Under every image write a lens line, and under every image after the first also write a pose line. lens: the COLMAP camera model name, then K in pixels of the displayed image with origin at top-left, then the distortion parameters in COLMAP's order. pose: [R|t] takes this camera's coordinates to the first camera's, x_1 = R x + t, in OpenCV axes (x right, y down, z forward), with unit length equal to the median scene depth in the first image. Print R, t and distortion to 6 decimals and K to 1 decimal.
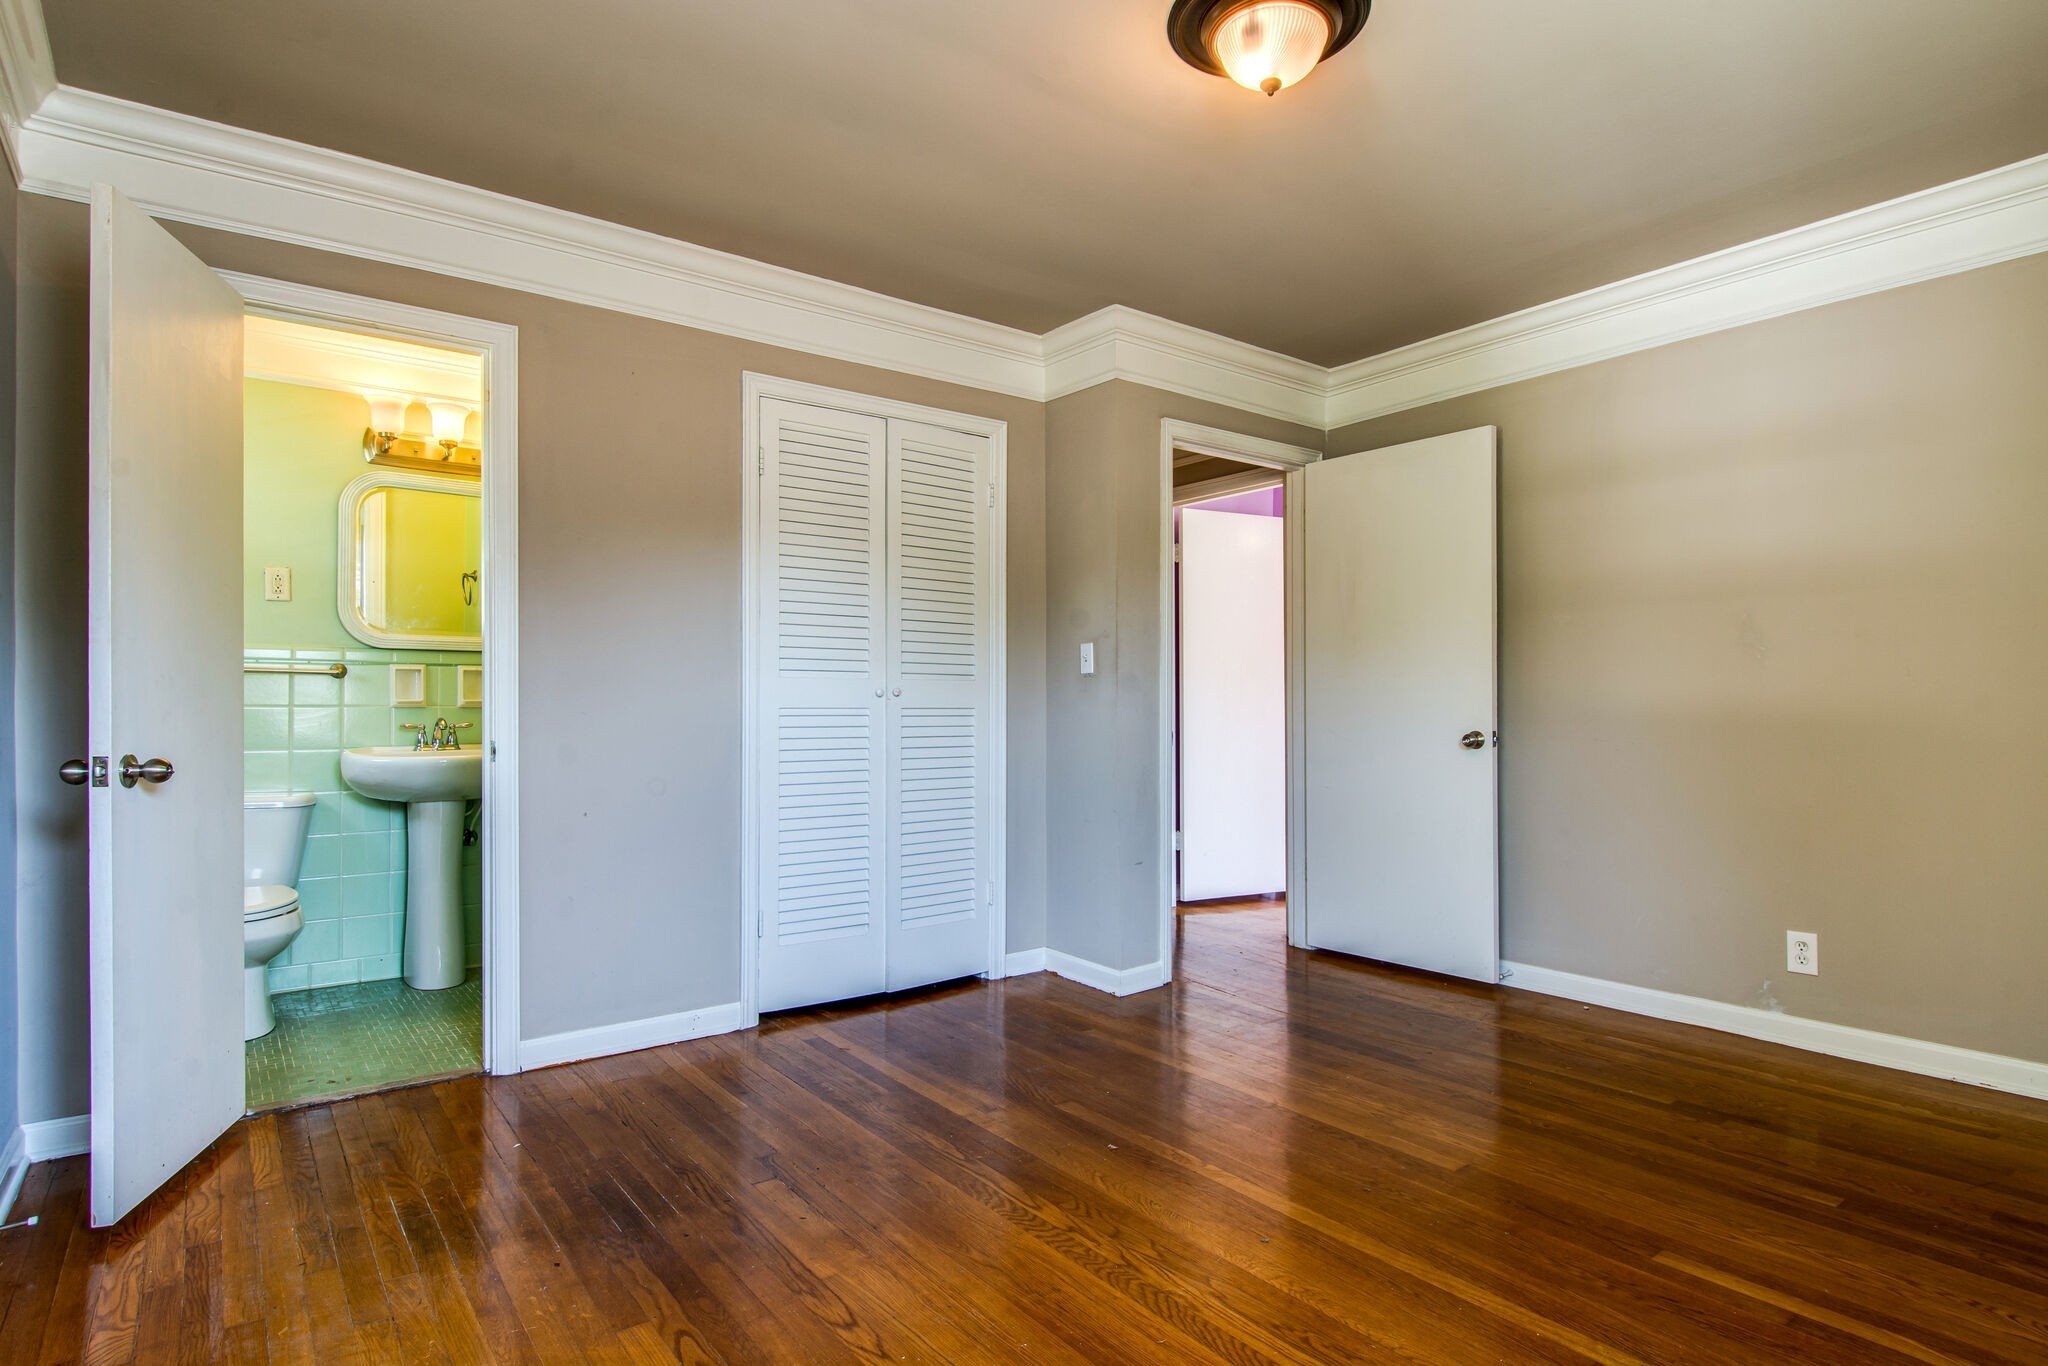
lens RADIAL K [[1089.8, 0, 1043.3], [0, 1089.8, 705.2], [0, 0, 1]] dist [0.012691, -0.006113]
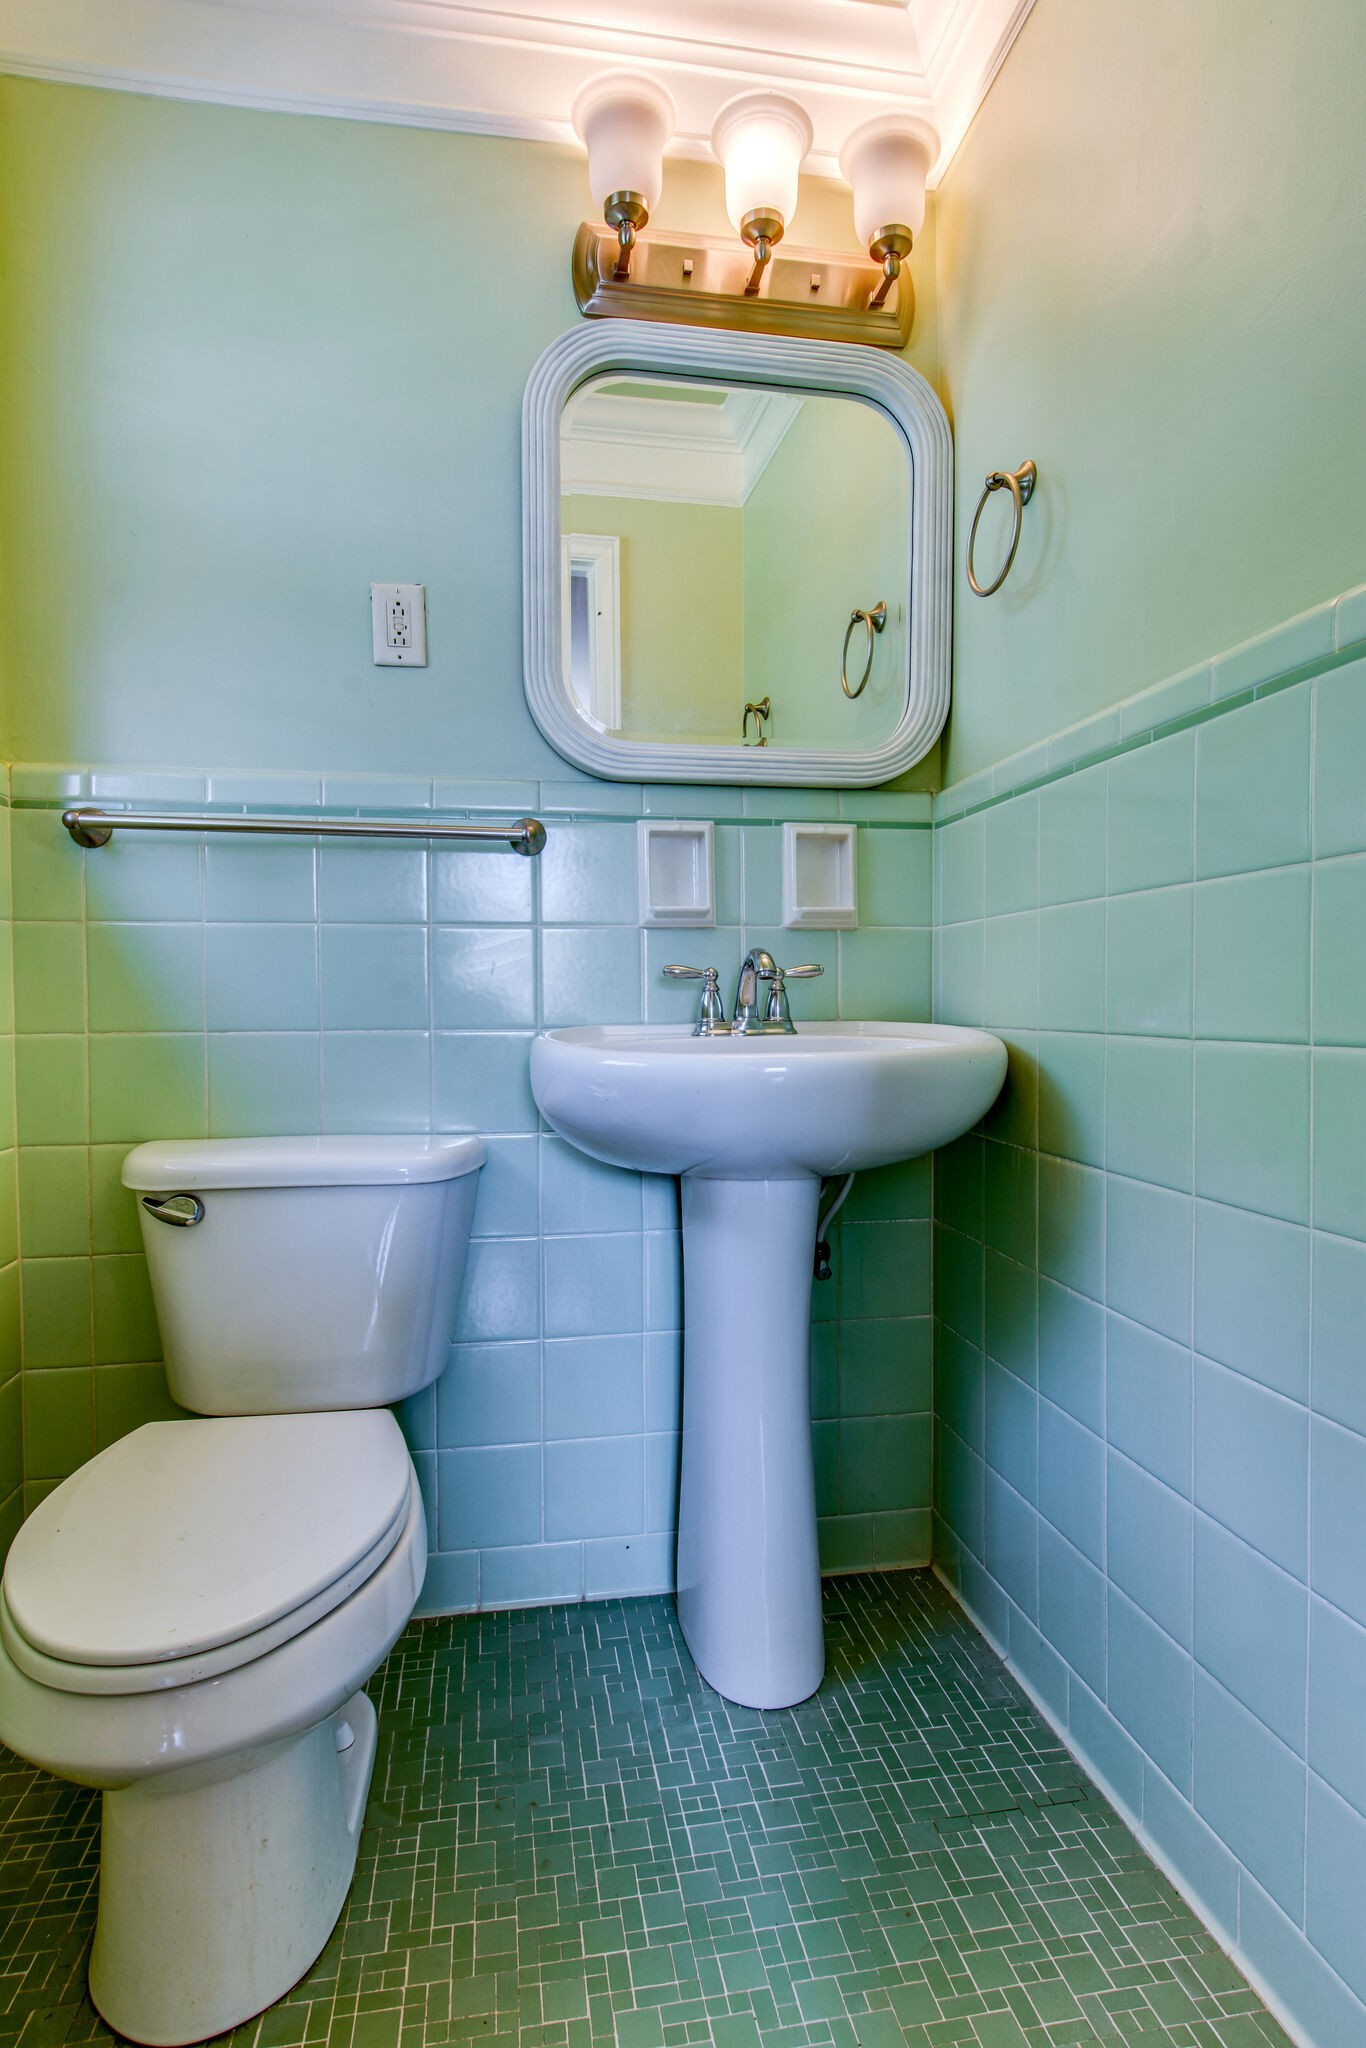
lens RADIAL K [[1089.8, 0, 681.9], [0, 1089.8, 1018.1], [0, 0, 1]] dist [0.012691, -0.006113]
pose [[0.884868, -0.003991, -0.465826, -0.400090], [0.013280, 0.999773, 0.016661, 0.028729], [0.465653, -0.020929, 0.884720, 0.658068]]
